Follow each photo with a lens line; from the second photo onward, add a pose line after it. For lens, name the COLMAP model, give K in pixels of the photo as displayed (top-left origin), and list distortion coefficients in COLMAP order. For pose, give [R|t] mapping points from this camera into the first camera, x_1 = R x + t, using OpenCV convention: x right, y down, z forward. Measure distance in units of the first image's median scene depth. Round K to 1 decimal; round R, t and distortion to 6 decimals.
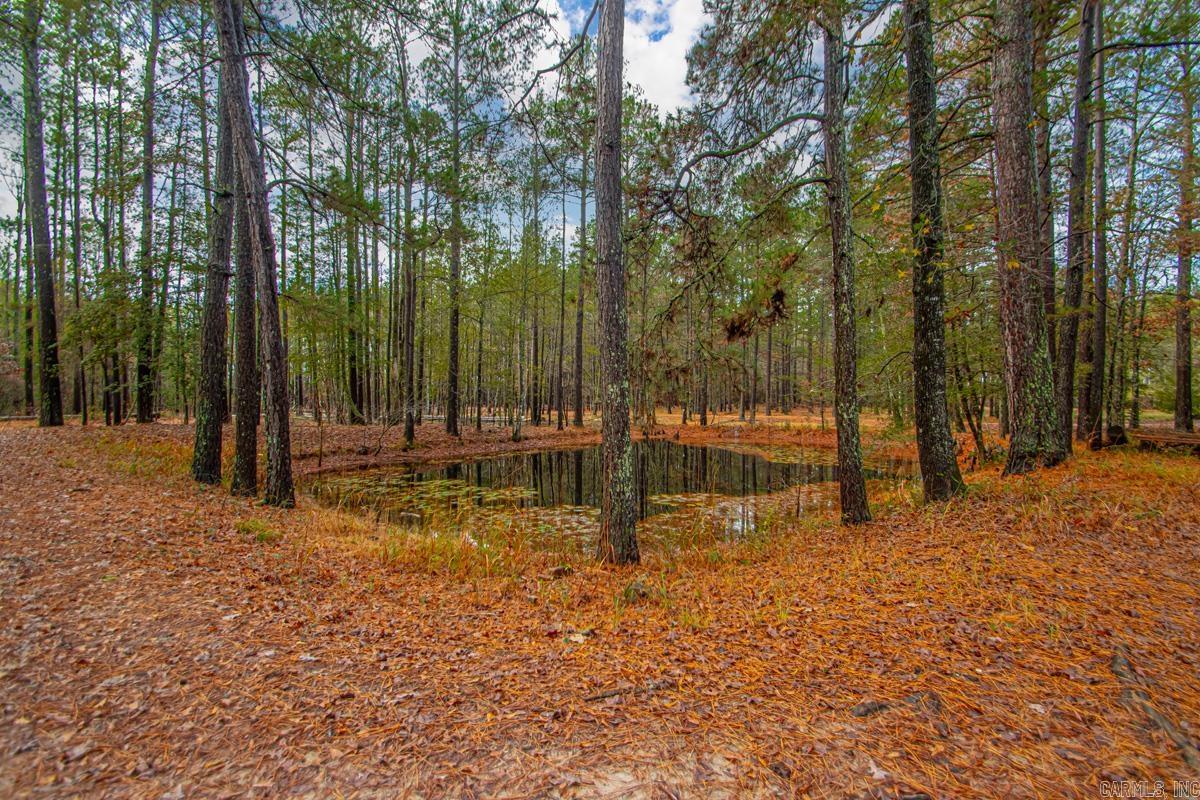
lens RADIAL K [[560.1, 0, 610.1], [0, 560.1, 398.2], [0, 0, 1]] dist [0.022012, -0.018195]
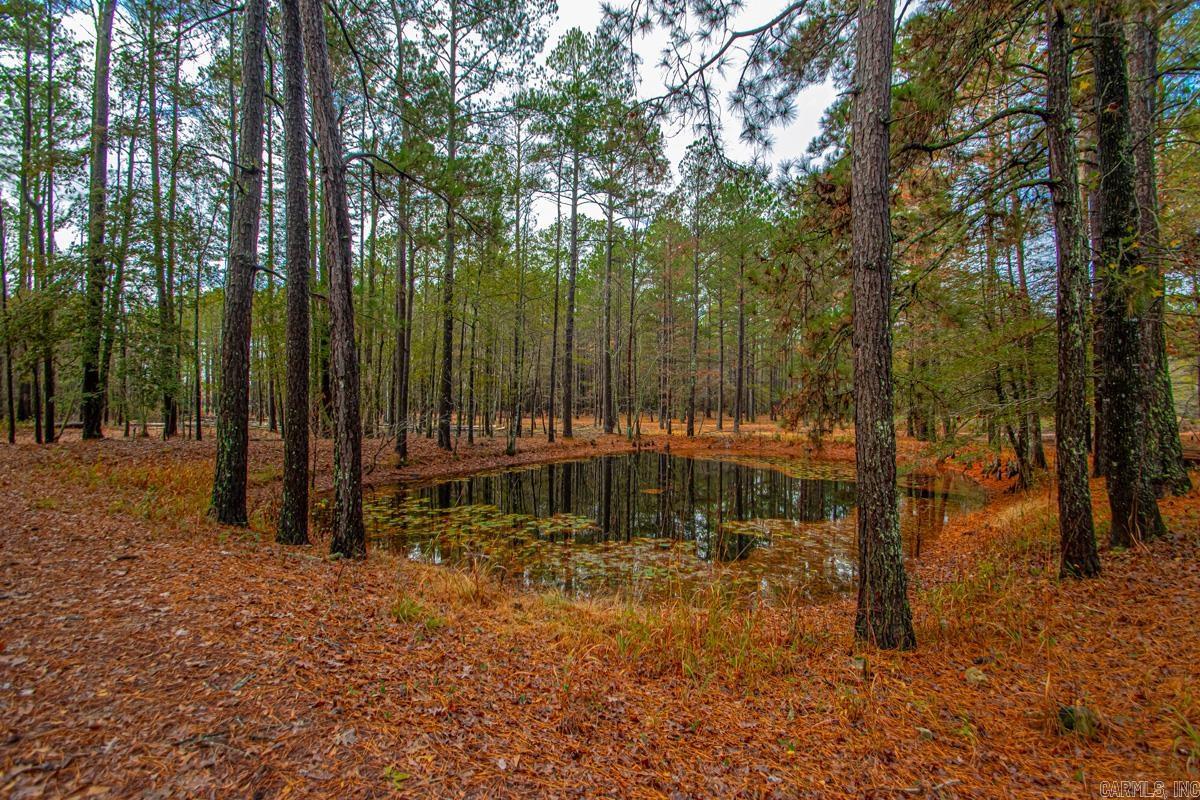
lens RADIAL K [[560.1, 0, 610.1], [0, 560.1, 398.2], [0, 0, 1]] dist [0.022012, -0.018195]
pose [[0.994166, 0.006850, 0.107642, -0.130565], [-0.005945, 0.999944, -0.008727, -0.013191], [-0.107695, 0.008037, 0.994151, 0.067551]]
